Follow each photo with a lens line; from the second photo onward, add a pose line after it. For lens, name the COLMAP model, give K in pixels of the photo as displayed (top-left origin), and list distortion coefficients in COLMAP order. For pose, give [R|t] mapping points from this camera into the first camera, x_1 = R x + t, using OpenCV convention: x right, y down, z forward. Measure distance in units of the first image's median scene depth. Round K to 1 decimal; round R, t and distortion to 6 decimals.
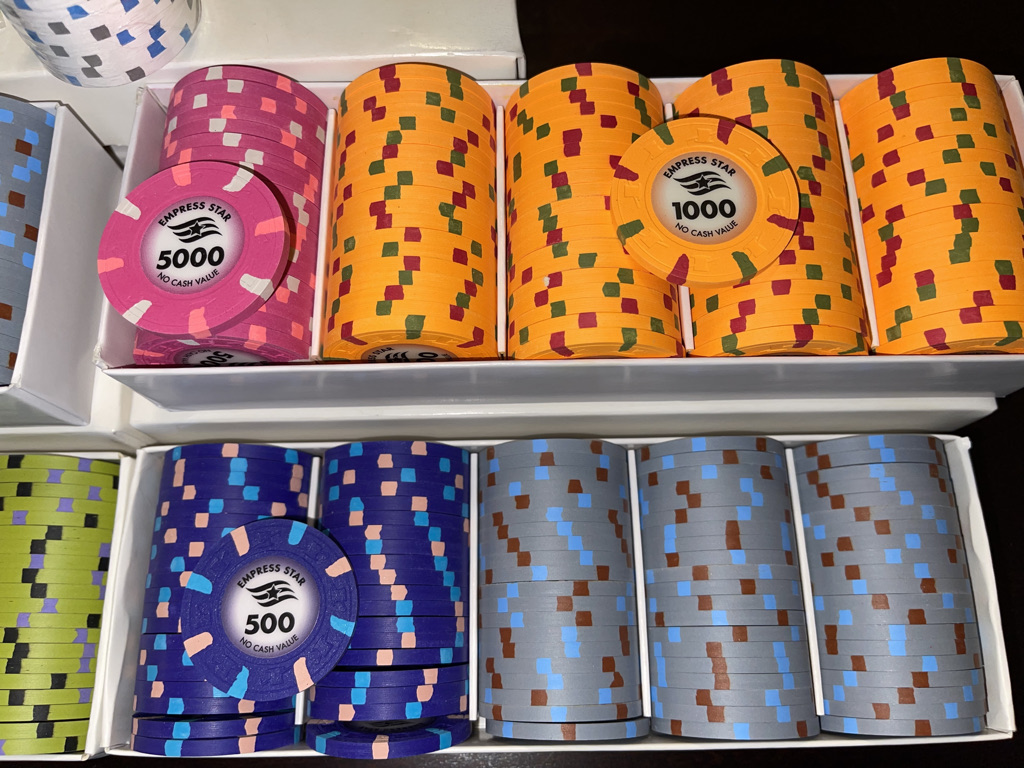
lens RADIAL K [[793.1, 0, 512.0], [0, 793.1, 384.0], [0, 0, 1]] dist [0.005309, -0.001509]
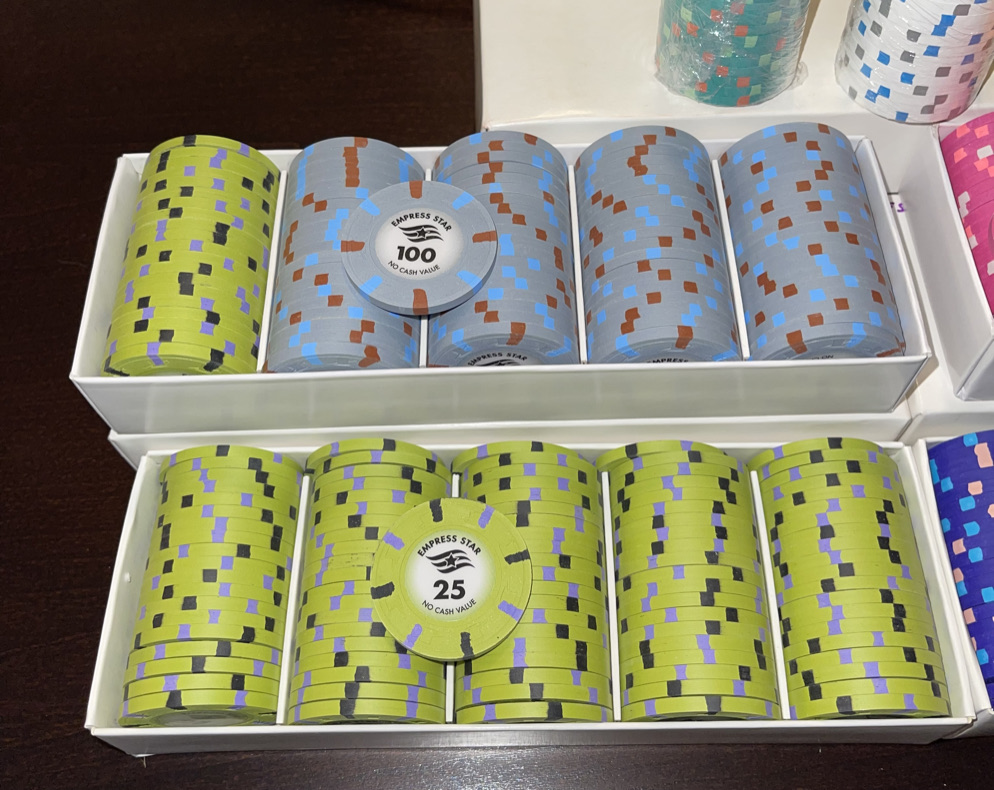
lens RADIAL K [[1006.7, 0, 496.4], [0, 1006.7, 307.3], [0, 0, 1]] dist [0.084443, -0.245062]
pose [[0.999561, 0.003802, -0.029375, -1.134810], [-0.010837, 0.969904, -0.243245, 0.281766], [0.027567, 0.243457, 0.969520, -0.442800]]
